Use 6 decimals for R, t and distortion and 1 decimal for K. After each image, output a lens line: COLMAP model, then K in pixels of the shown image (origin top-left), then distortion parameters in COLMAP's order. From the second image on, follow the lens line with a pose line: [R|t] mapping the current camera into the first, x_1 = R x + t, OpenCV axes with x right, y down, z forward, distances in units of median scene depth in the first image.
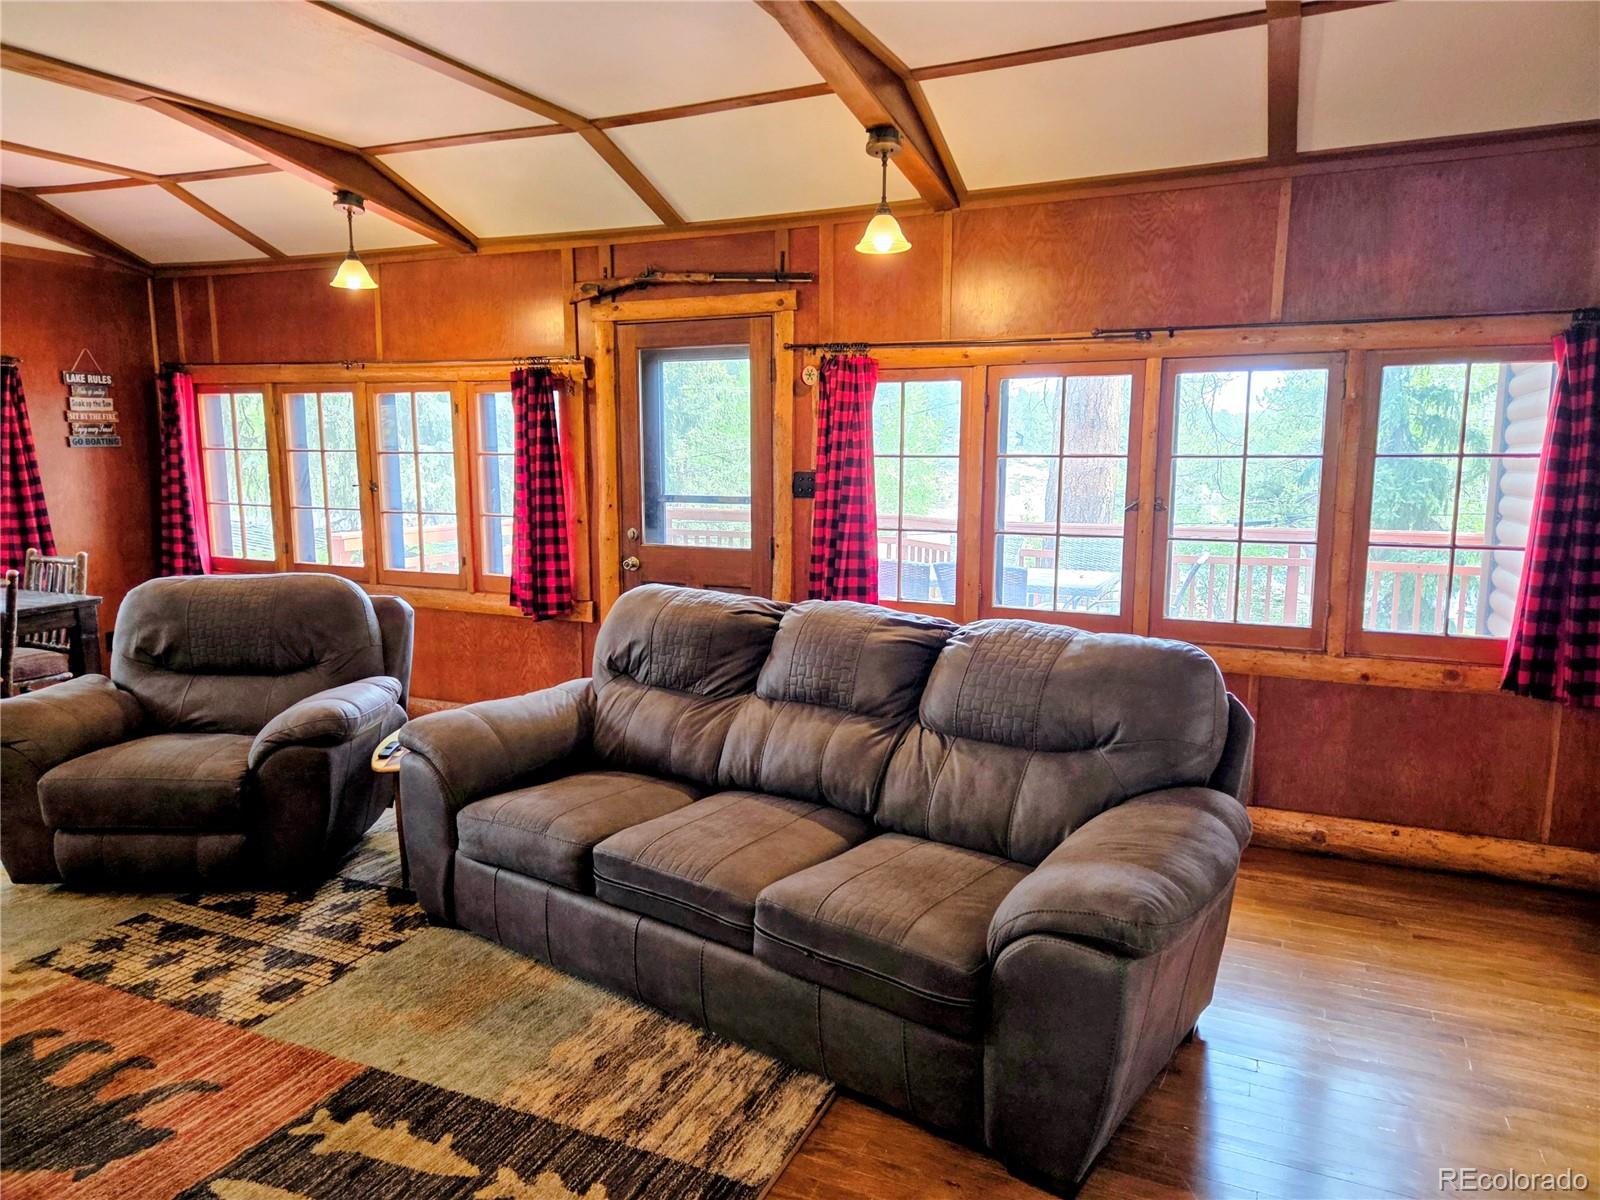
lens RADIAL K [[1076.6, 0, 787.7], [0, 1076.6, 604.9], [0, 0, 1]] dist [0.057383, -0.033362]
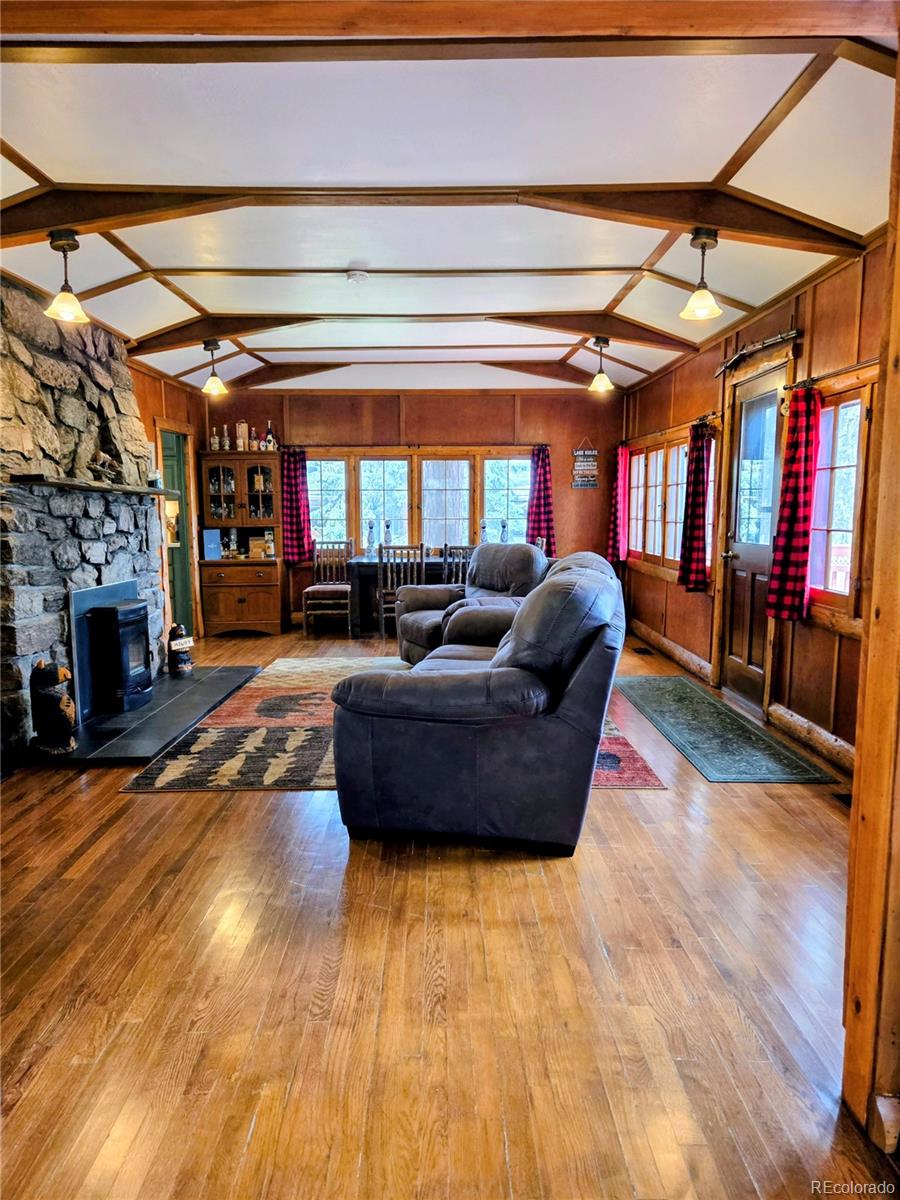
lens RADIAL K [[807.4, 0, 443.2], [0, 807.4, 606.5], [0, 0, 1]] dist [0.057383, -0.033362]
pose [[0.431232, 0.106983, -0.895876, 0.646290], [-0.128545, 0.990101, 0.056360, 0.016041], [0.893037, 0.090856, 0.440716, 0.197260]]
